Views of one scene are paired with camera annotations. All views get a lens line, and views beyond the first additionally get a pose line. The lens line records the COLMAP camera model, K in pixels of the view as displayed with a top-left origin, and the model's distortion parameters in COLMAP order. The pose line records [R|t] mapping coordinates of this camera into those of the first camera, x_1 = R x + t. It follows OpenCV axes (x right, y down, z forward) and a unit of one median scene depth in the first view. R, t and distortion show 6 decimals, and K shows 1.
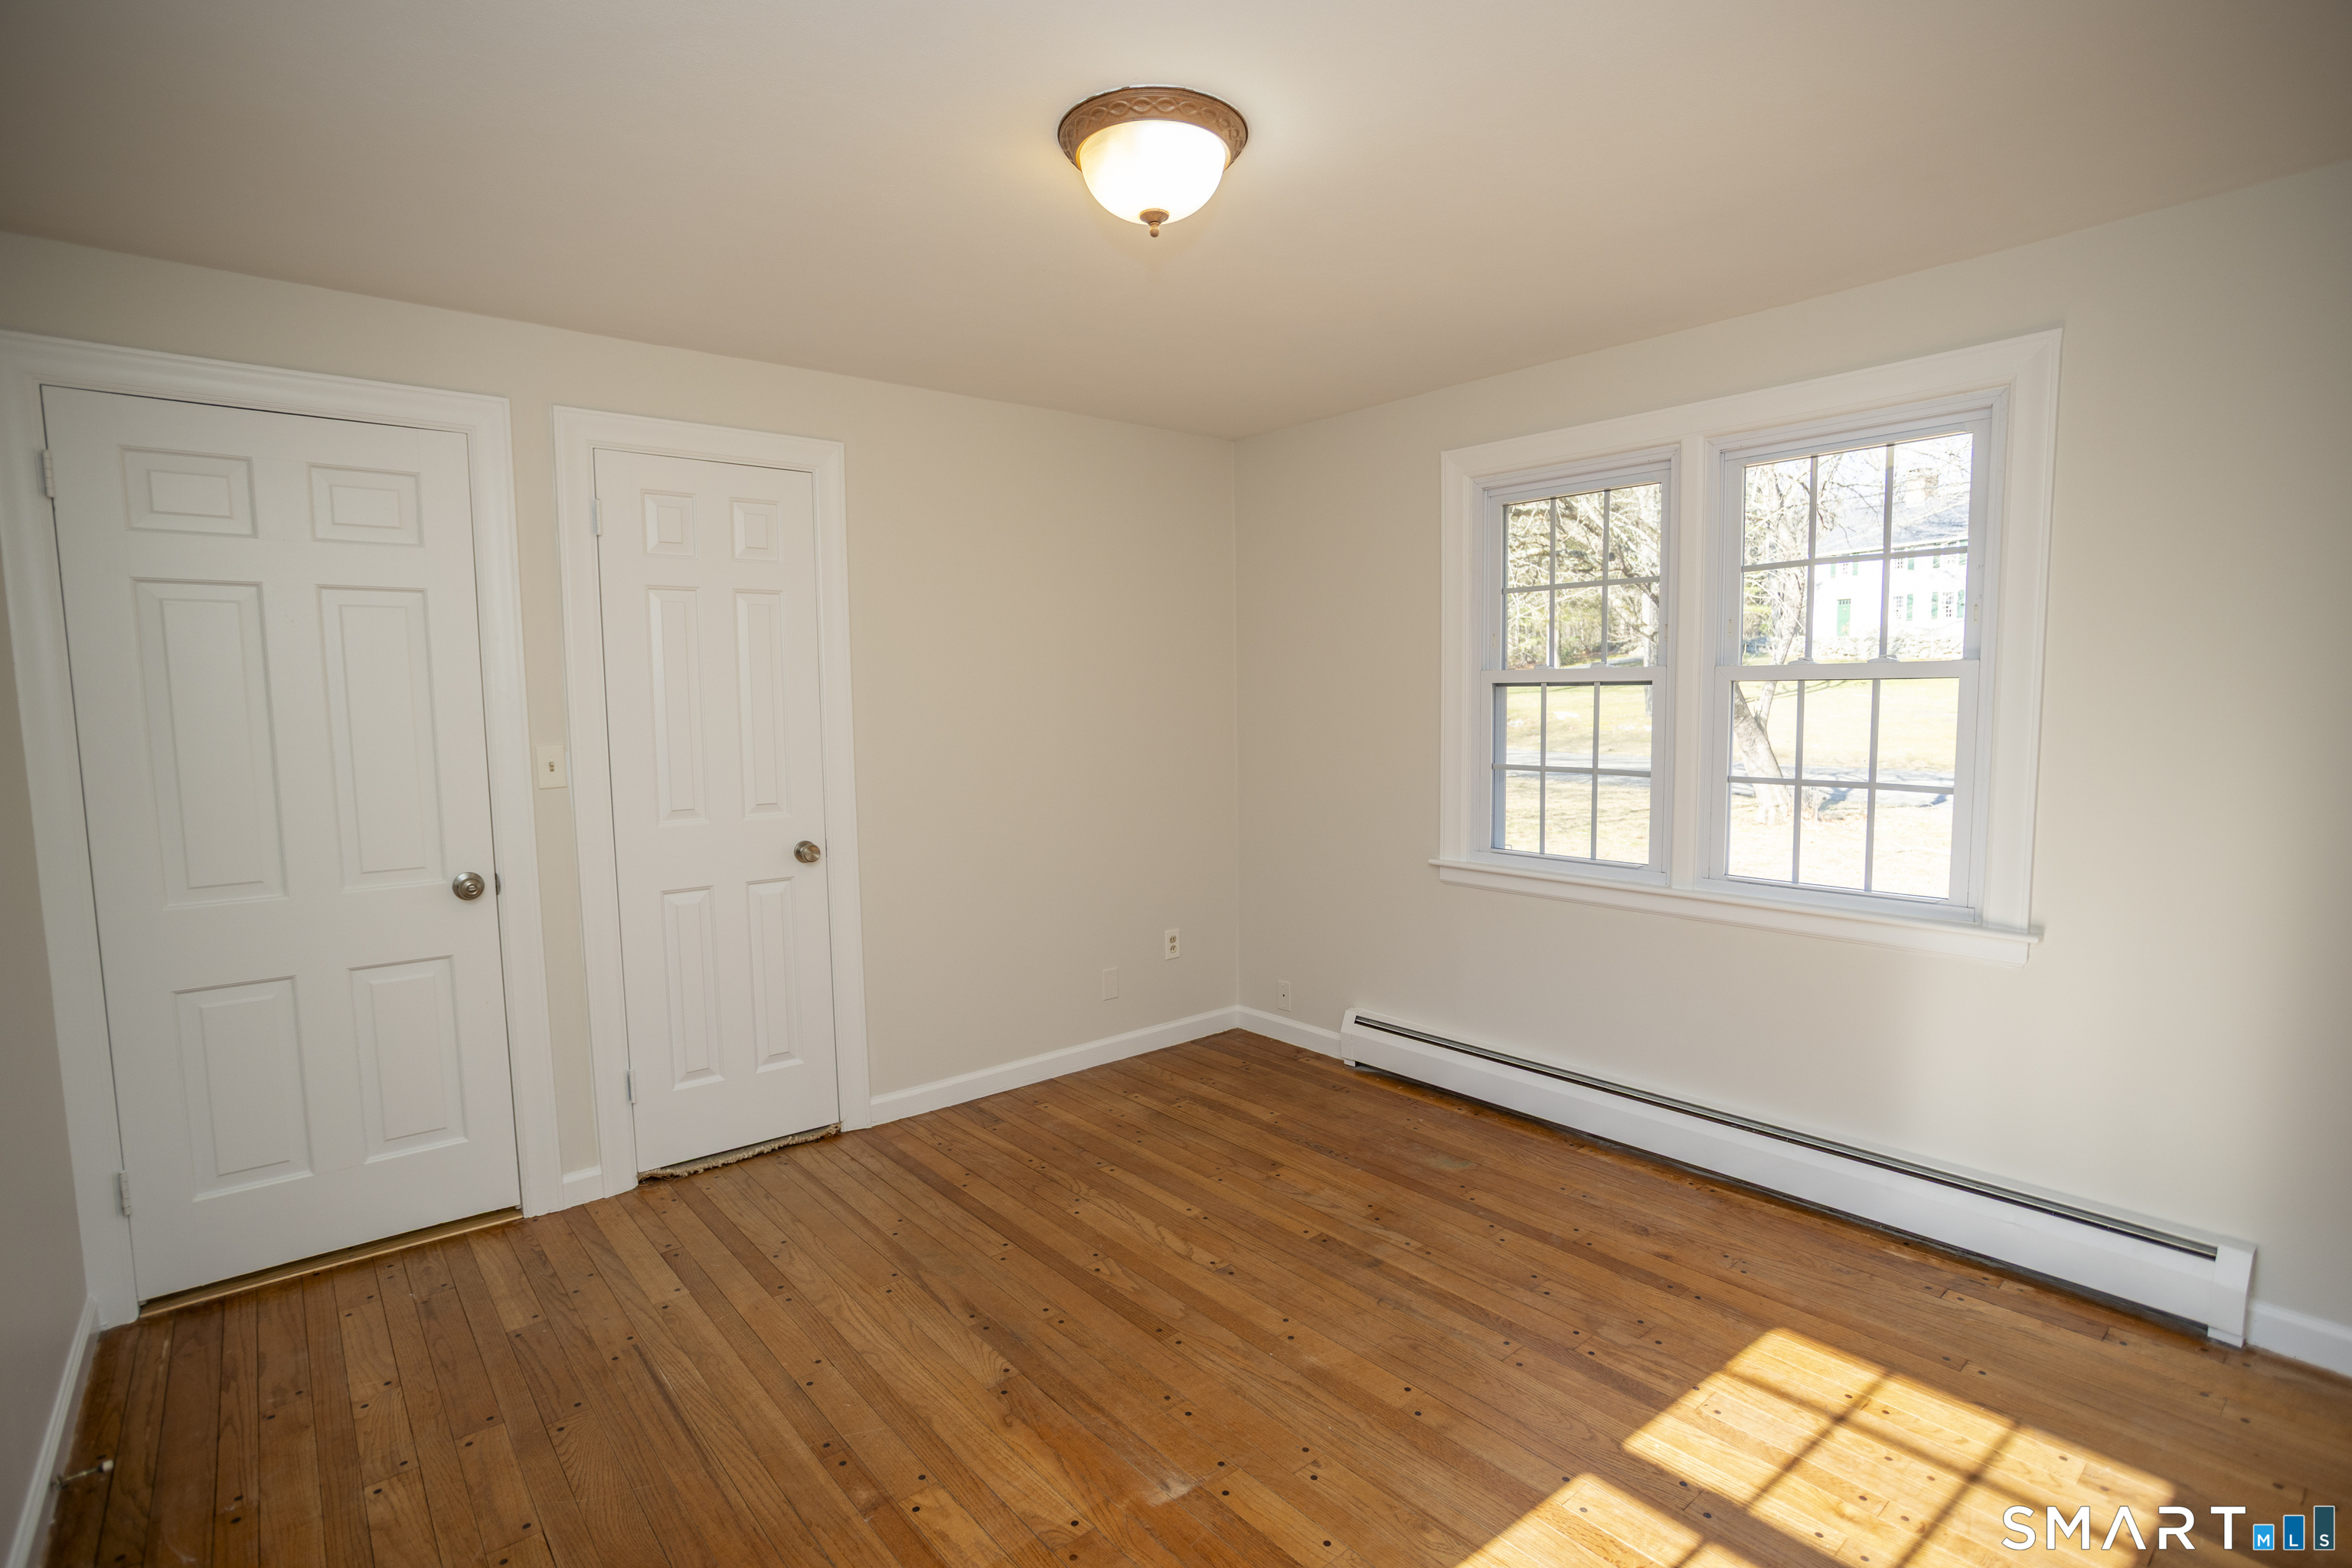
lens RADIAL K [[1133.6, 0, 1159.2], [0, 1133.6, 789.0], [0, 0, 1]] dist [-0.059751, 0.027415]
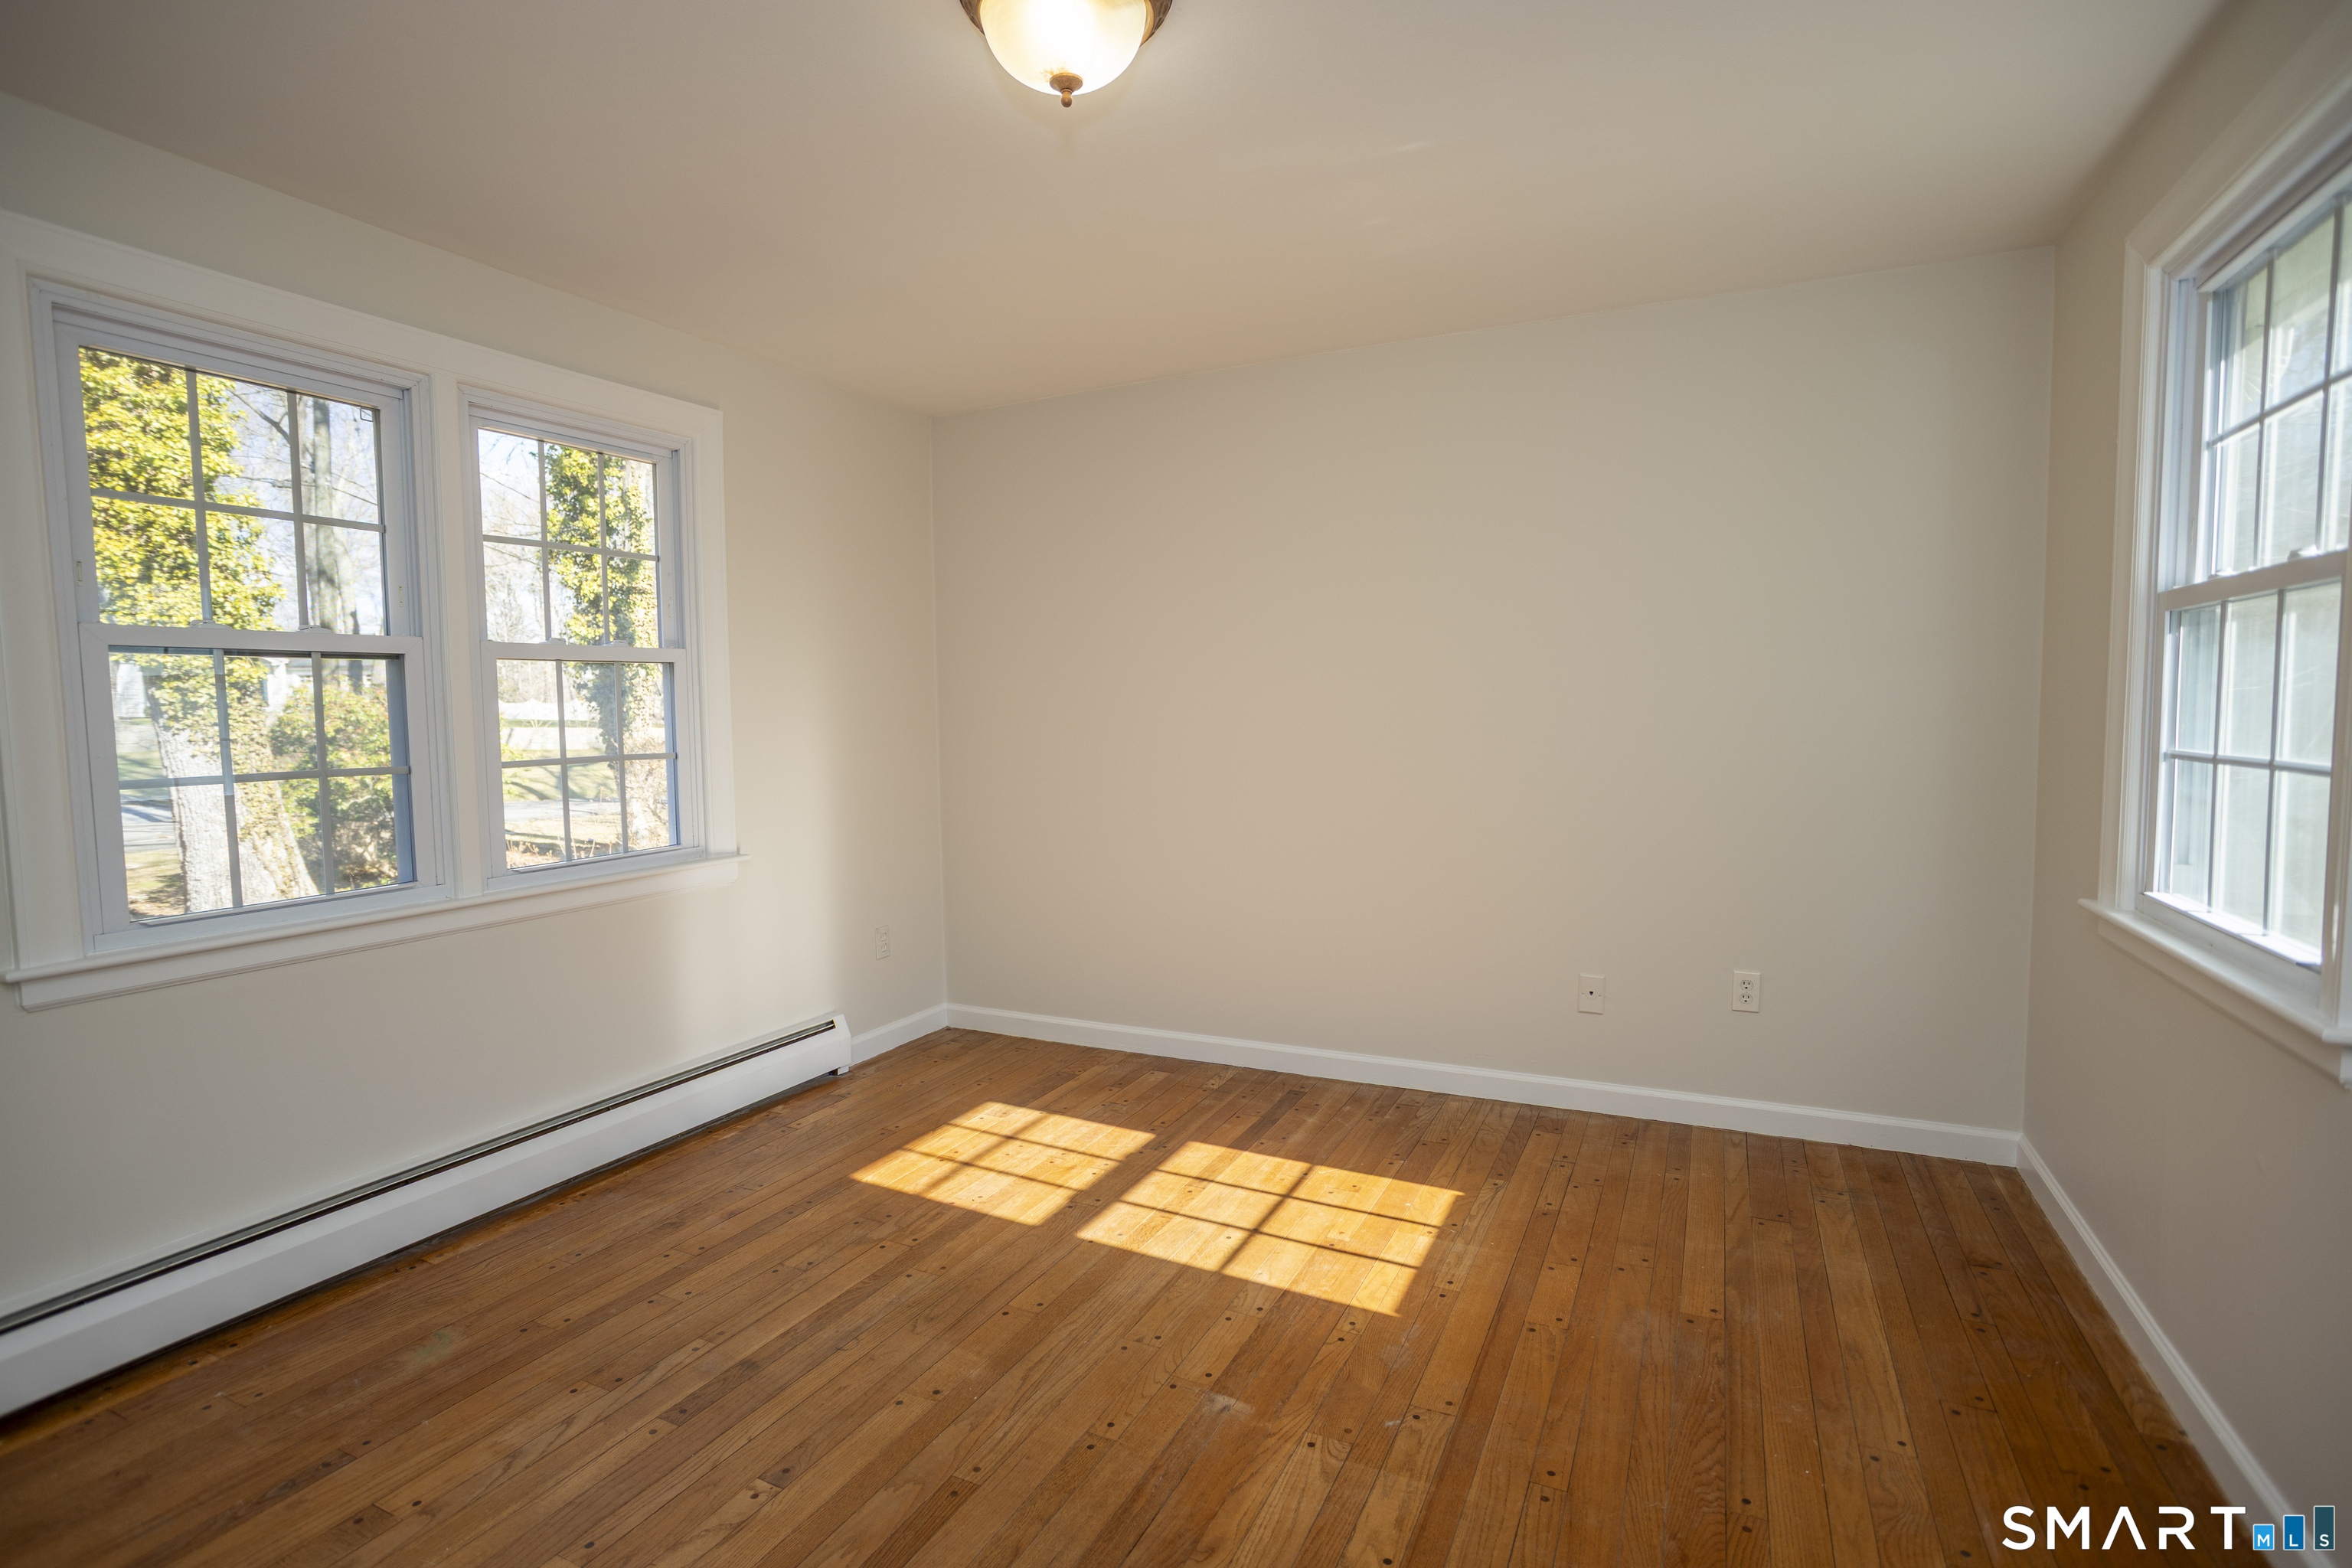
lens RADIAL K [[1133.6, 0, 1184.6], [0, 1133.6, 781.2], [0, 0, 1]] dist [-0.059751, 0.027415]
pose [[-0.420785, -0.042406, 0.906169, -0.678485], [0.099073, 0.990784, 0.092370, -0.029944], [-0.901734, 0.128645, -0.412705, 1.066796]]
